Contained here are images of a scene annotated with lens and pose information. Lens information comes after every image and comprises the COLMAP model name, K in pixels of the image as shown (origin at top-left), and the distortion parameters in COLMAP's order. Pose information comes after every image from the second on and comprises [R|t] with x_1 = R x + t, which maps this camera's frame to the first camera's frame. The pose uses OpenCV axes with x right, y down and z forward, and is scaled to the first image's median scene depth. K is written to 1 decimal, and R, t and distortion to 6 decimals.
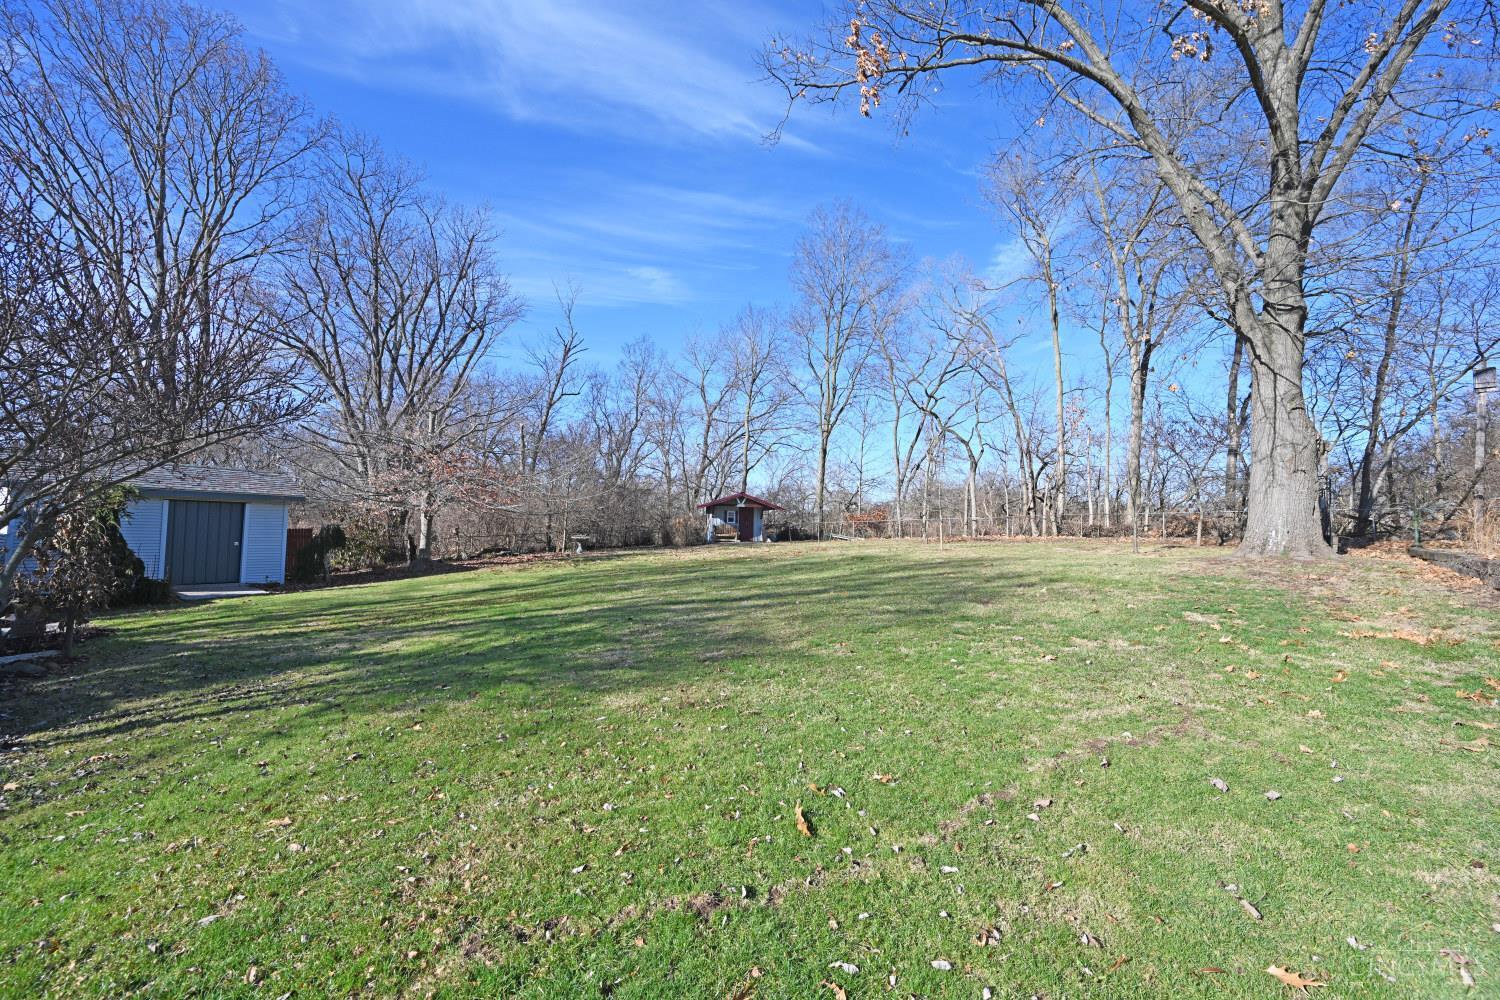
lens RADIAL K [[616.7, 0, 750.0], [0, 616.7, 500.0], [0, 0, 1]] dist [-0.001367, -0.000199]
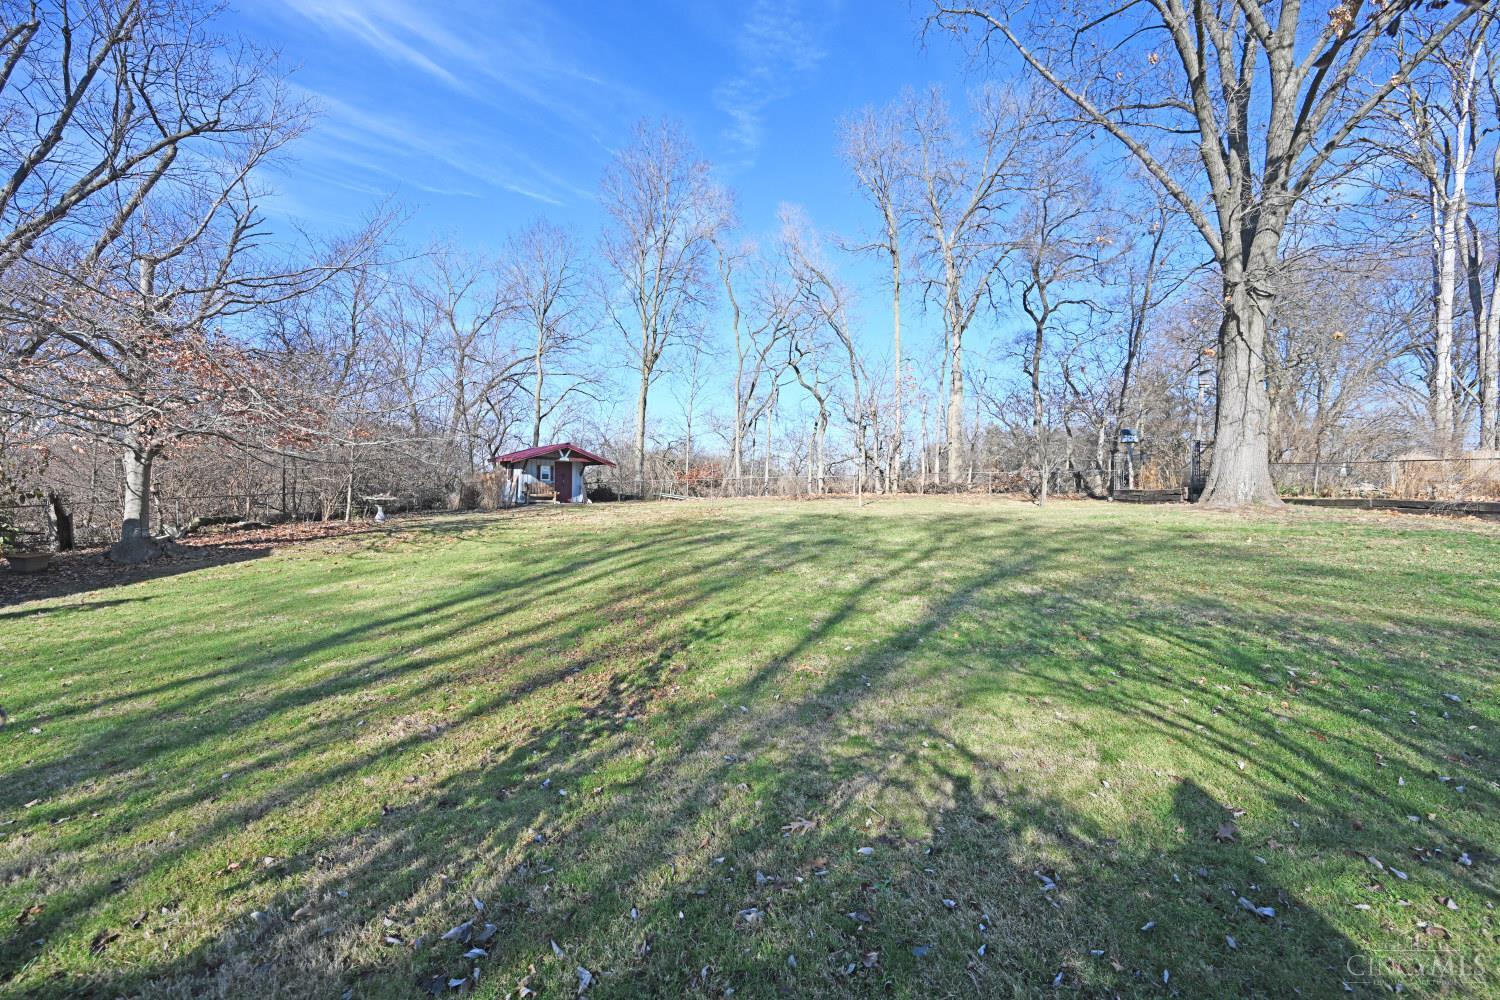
lens RADIAL K [[588.9, 0, 750.0], [0, 588.9, 500.0], [0, 0, 1]] dist [-0.006511, -0.000145]
pose [[0.859210, -0.009716, 0.511531, -0.205390], [-0.021051, 0.998302, 0.054321, 0.015410], [-0.511190, -0.057441, 0.857546, 0.192092]]
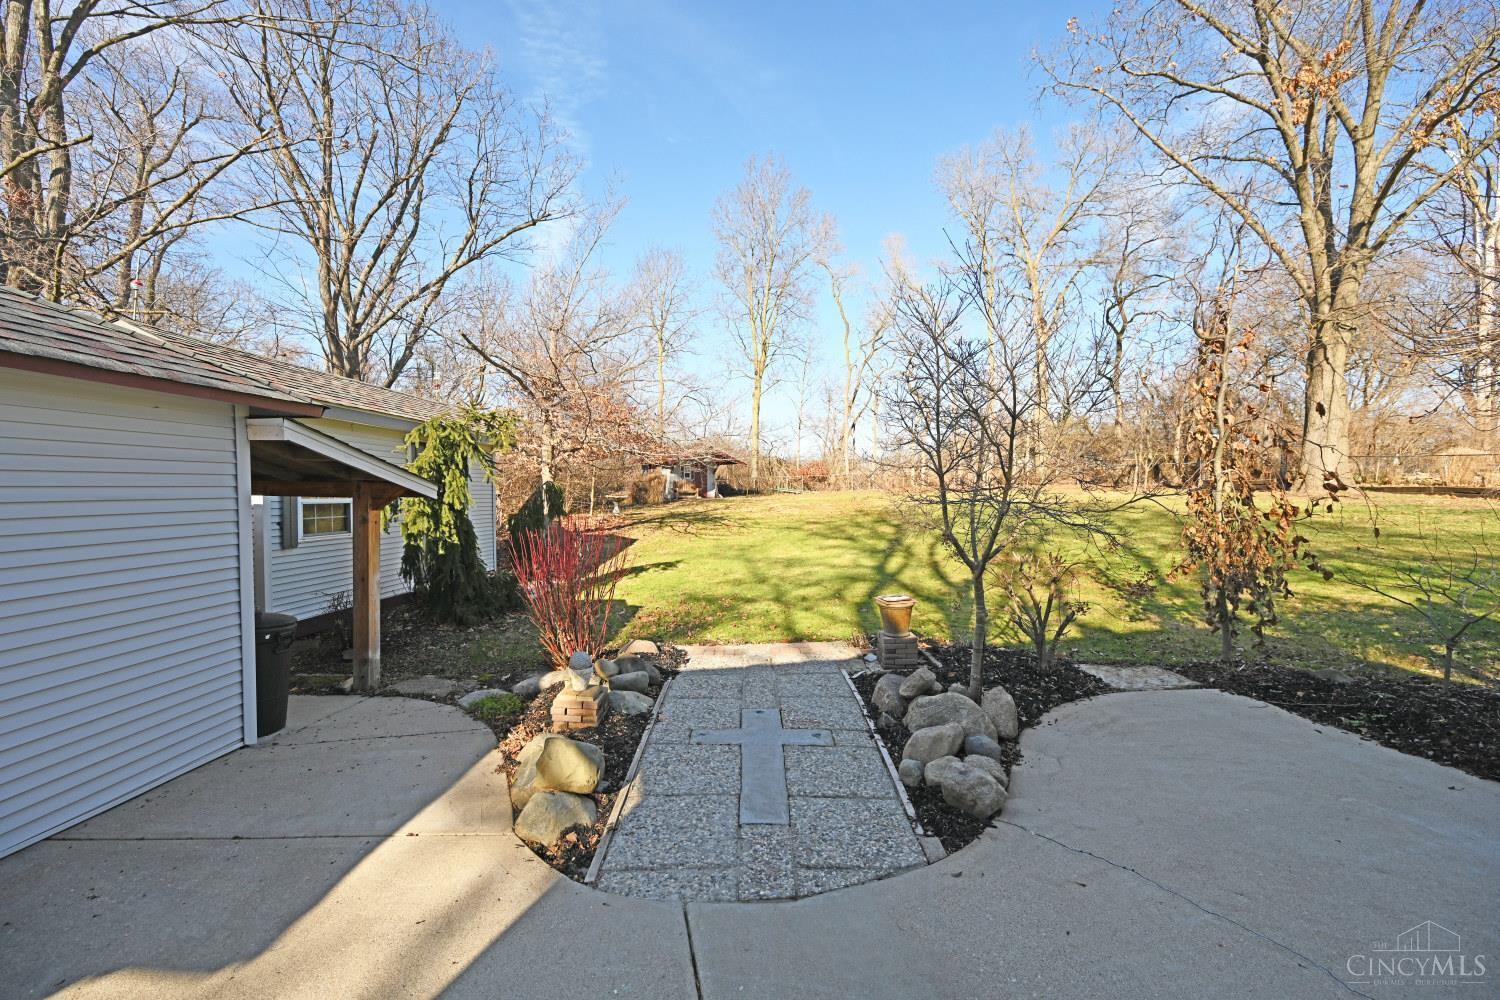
lens RADIAL K [[593.5, 0, 750.0], [0, 593.5, 500.0], [0, 0, 1]] dist [-0.000327, -0.000301]
pose [[0.864800, -0.030034, 0.501218, -0.421200], [-0.005231, 0.997616, 0.068805, 0.006443], [-0.502089, -0.062124, 0.862581, 0.167816]]
